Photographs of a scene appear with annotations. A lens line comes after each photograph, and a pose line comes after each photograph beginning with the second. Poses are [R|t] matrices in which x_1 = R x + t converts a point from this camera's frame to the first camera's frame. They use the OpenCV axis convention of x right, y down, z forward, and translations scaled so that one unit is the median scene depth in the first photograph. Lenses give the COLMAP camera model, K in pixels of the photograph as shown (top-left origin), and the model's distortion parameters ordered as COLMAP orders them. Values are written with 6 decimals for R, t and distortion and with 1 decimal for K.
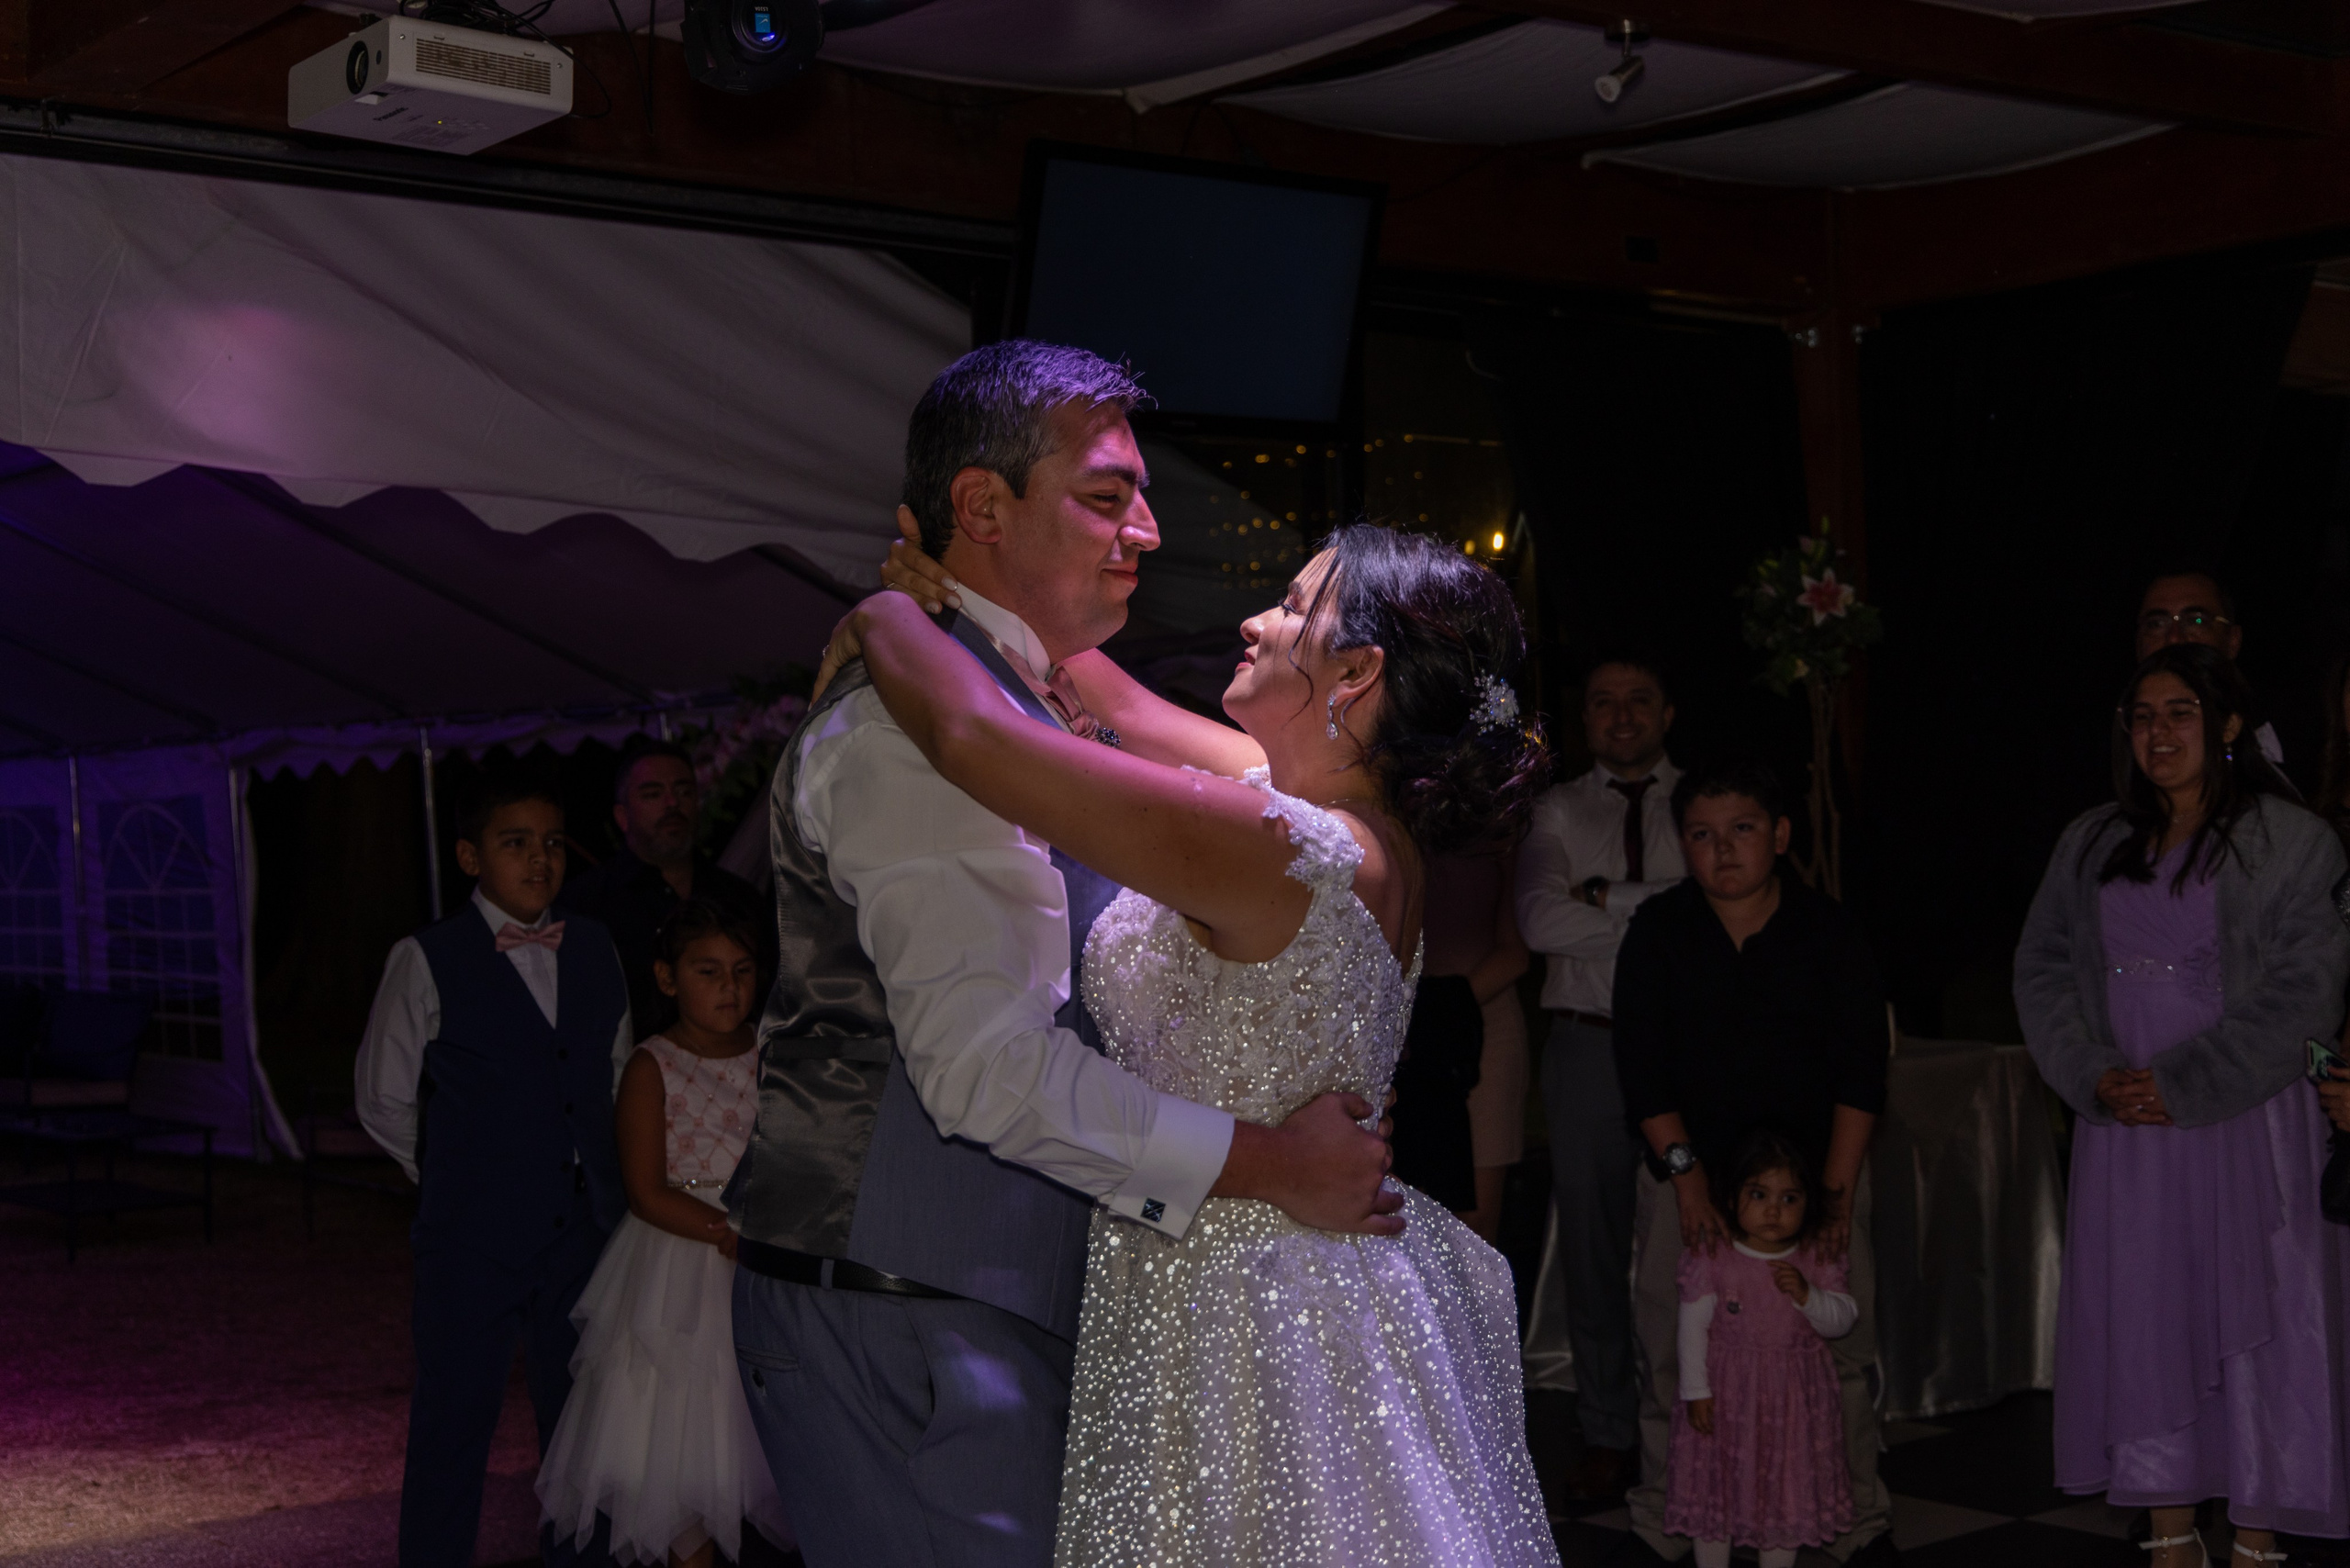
lens RADIAL K [[3011.2, 0, 1220.3], [0, 3011.2, 776.5], [0, 0, 1]] dist [-0.002289, -0.060474]
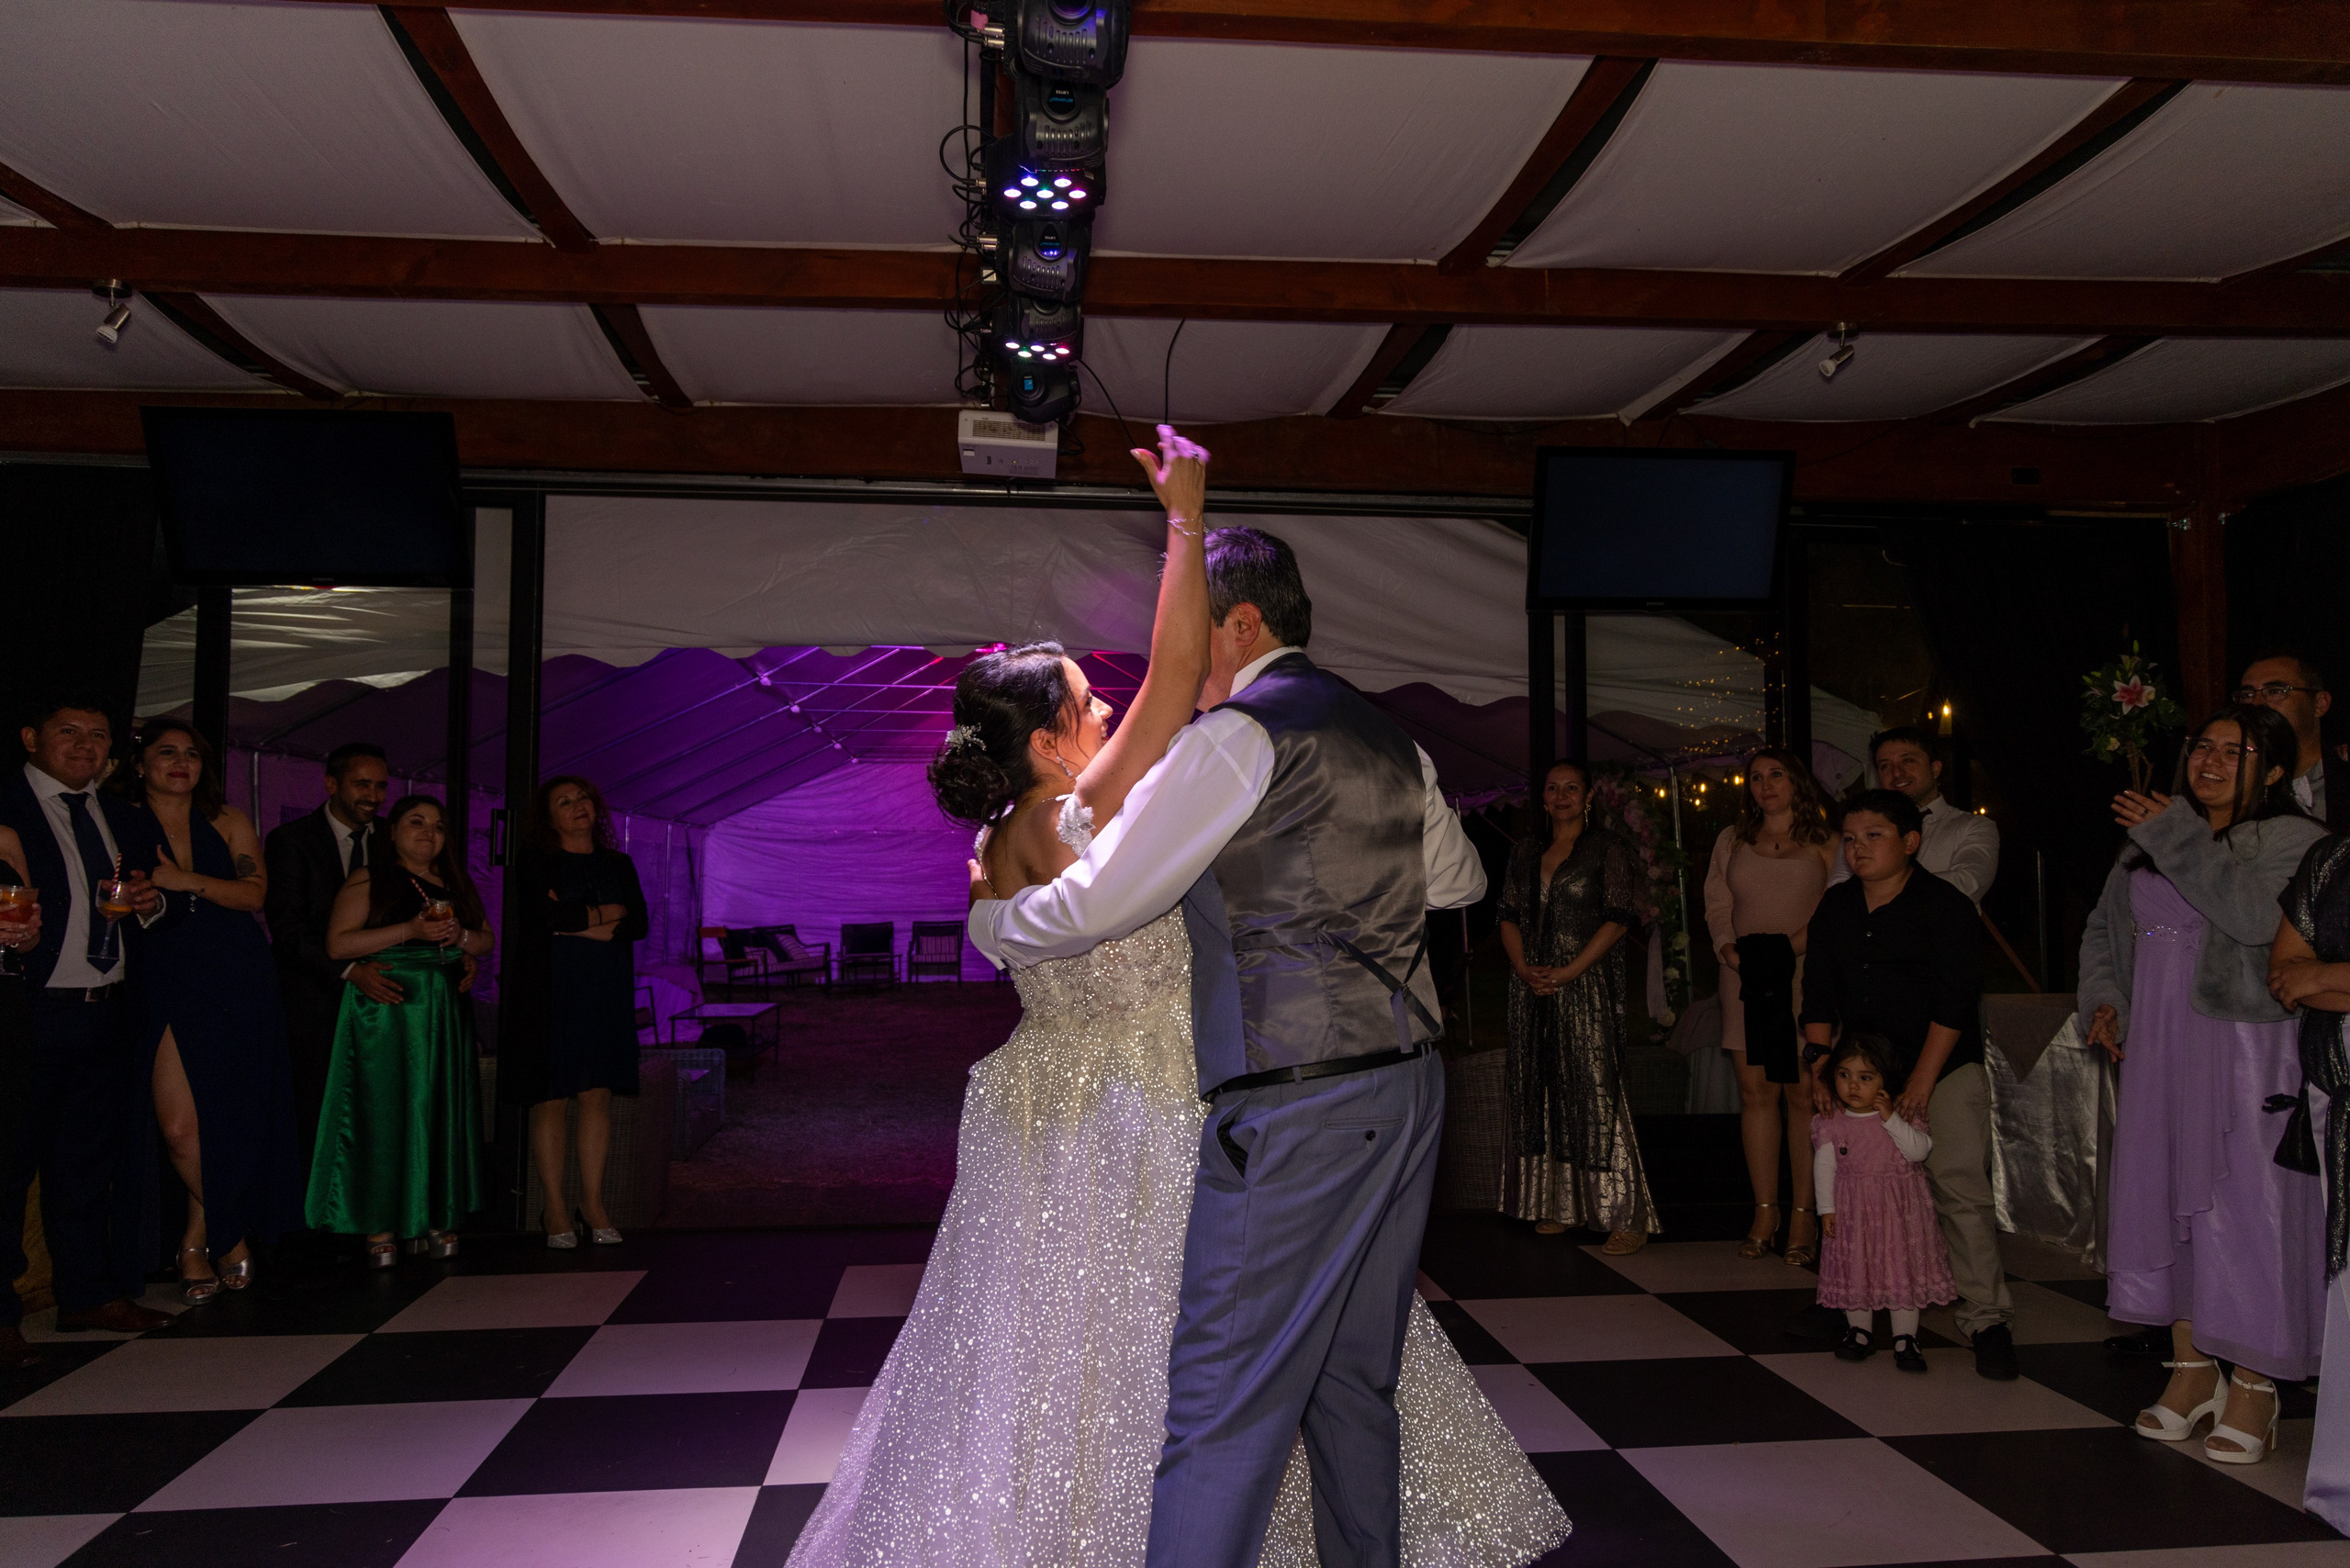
lens RADIAL K [[1564.8, 0, 1179.9], [0, 1564.8, 780.1], [0, 0, 1]] dist [-0.002862, -0.002111]
pose [[0.843291, -0.004210, -0.537441, 0.239708], [-0.016163, 0.999318, -0.033189, 0.016506], [0.537215, 0.036675, 0.842648, 0.116012]]
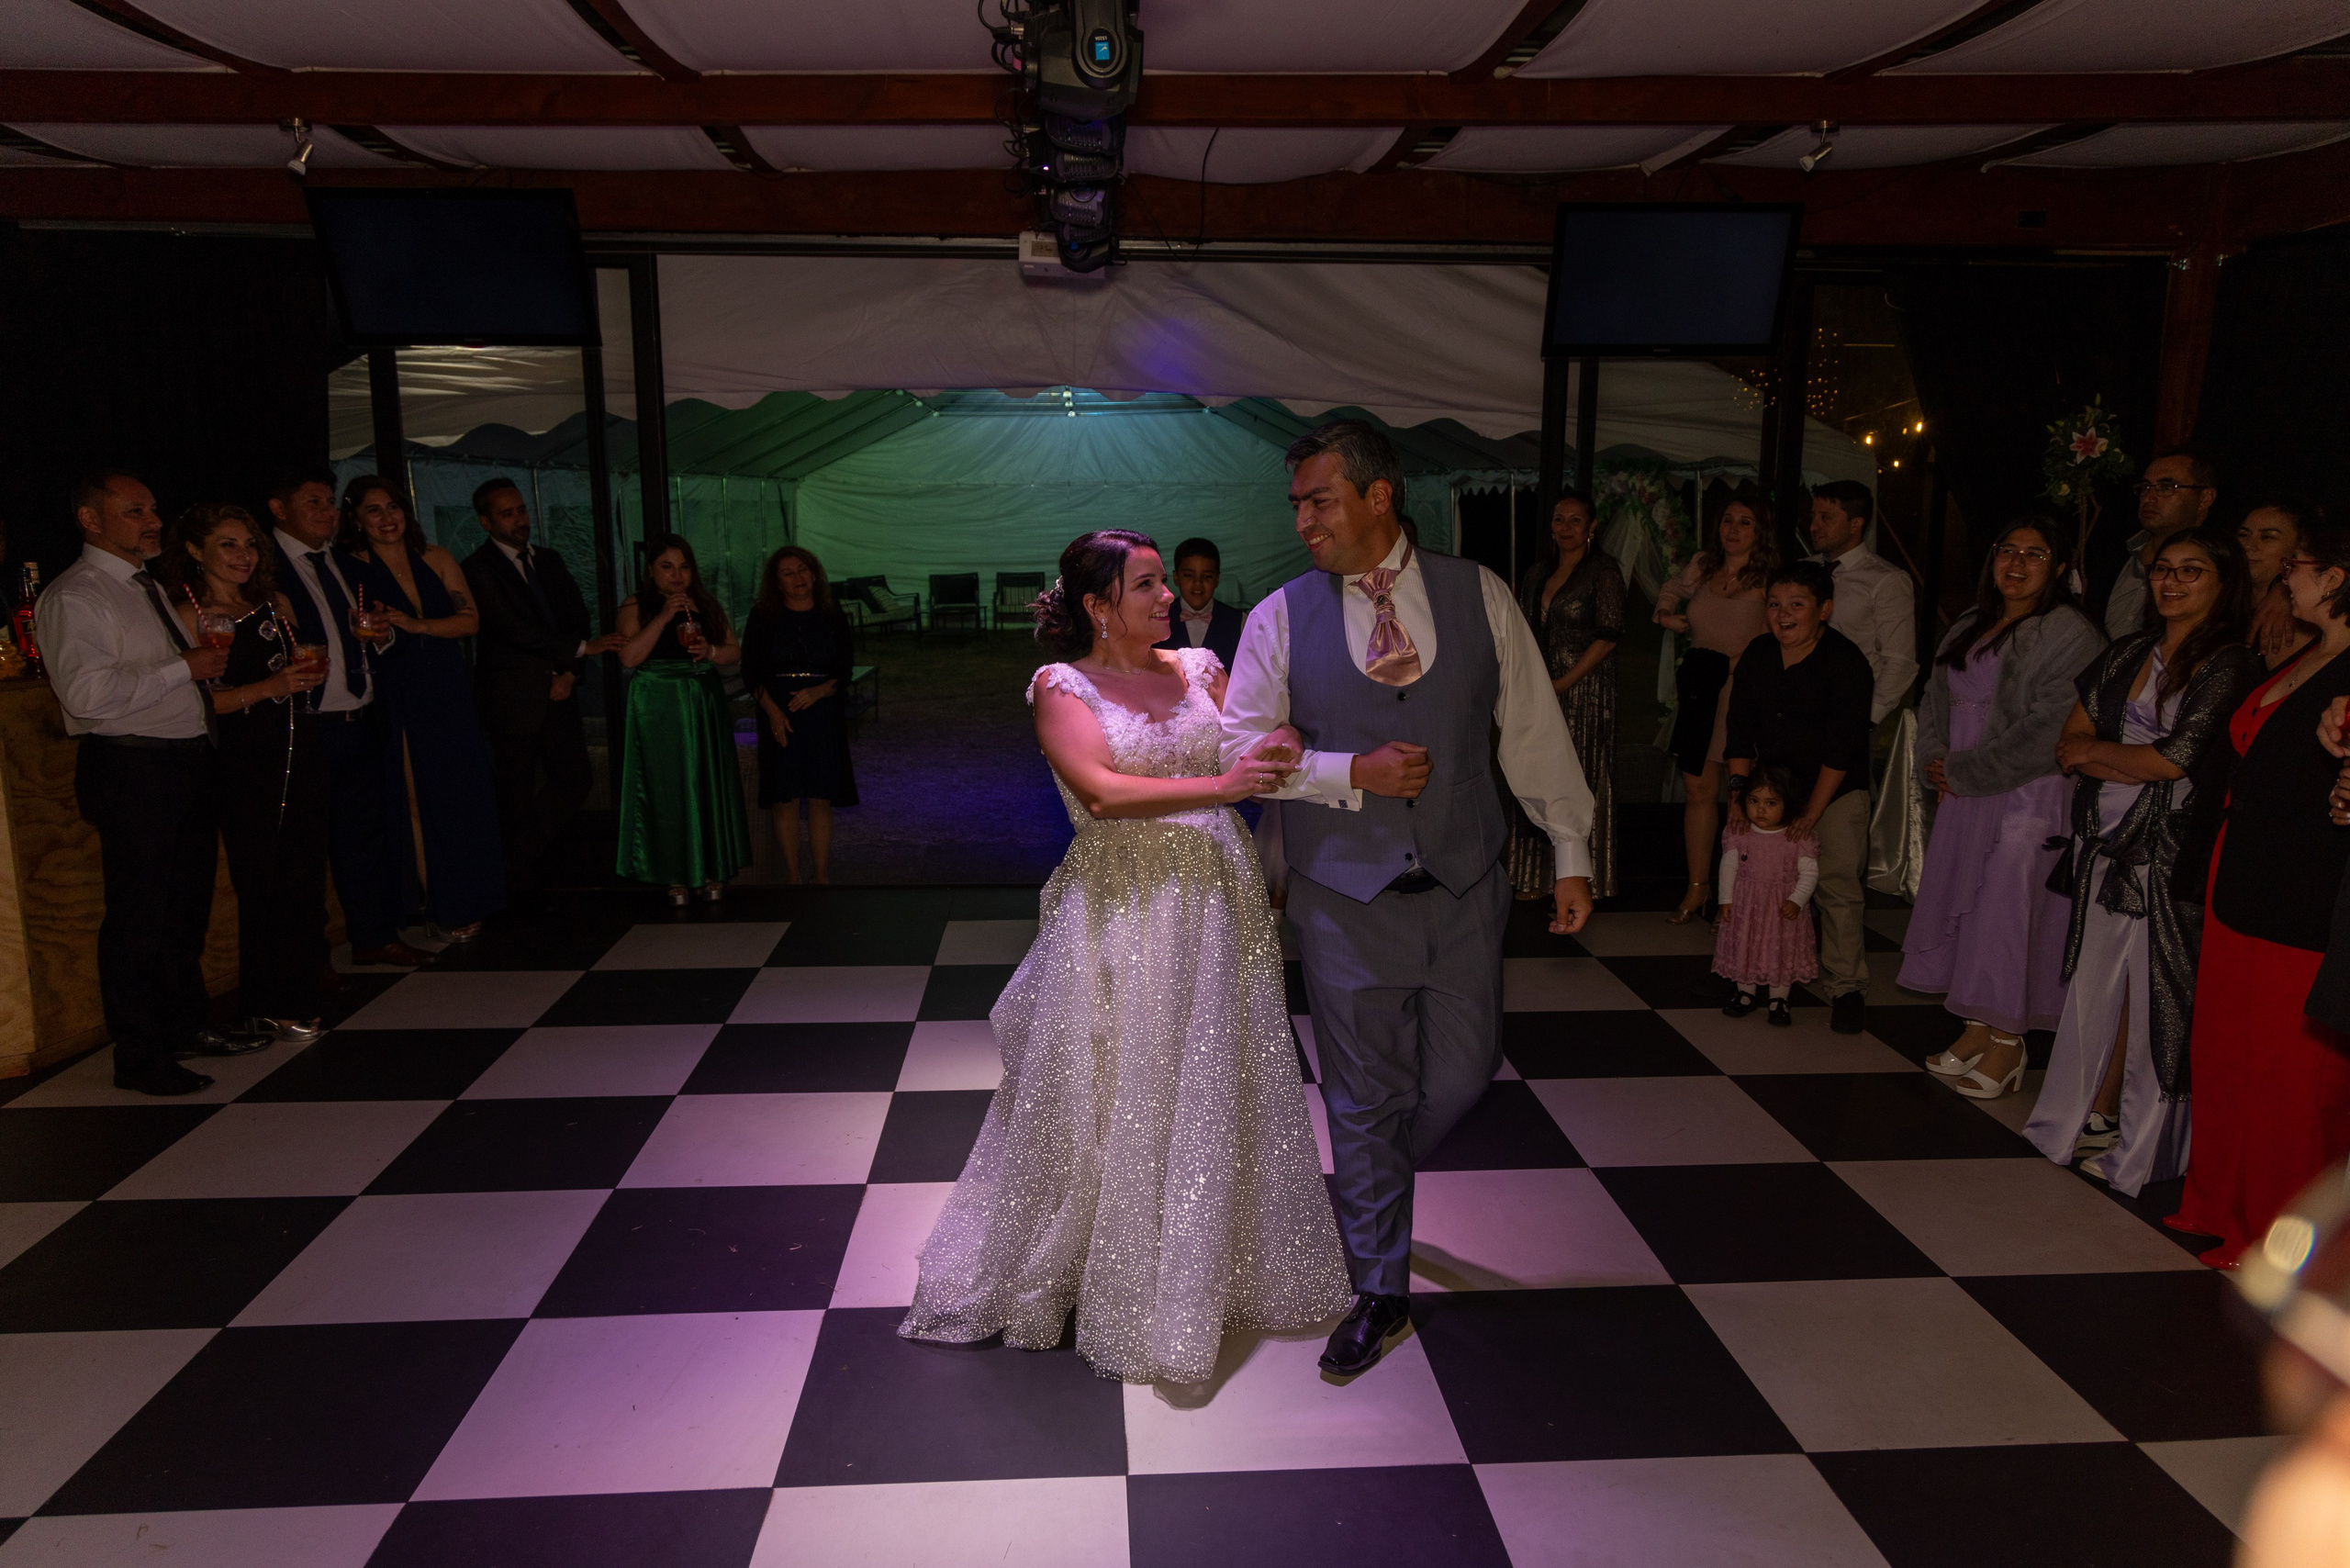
lens RADIAL K [[1564.8, 0, 1179.9], [0, 1564.8, 780.1], [0, 0, 1]] dist [-0.002862, -0.002111]
pose [[0.812917, 0.134447, -0.566648, 0.334109], [-0.018588, 0.978482, 0.205495, -0.051568], [0.582083, -0.156518, 0.797924, 0.016507]]
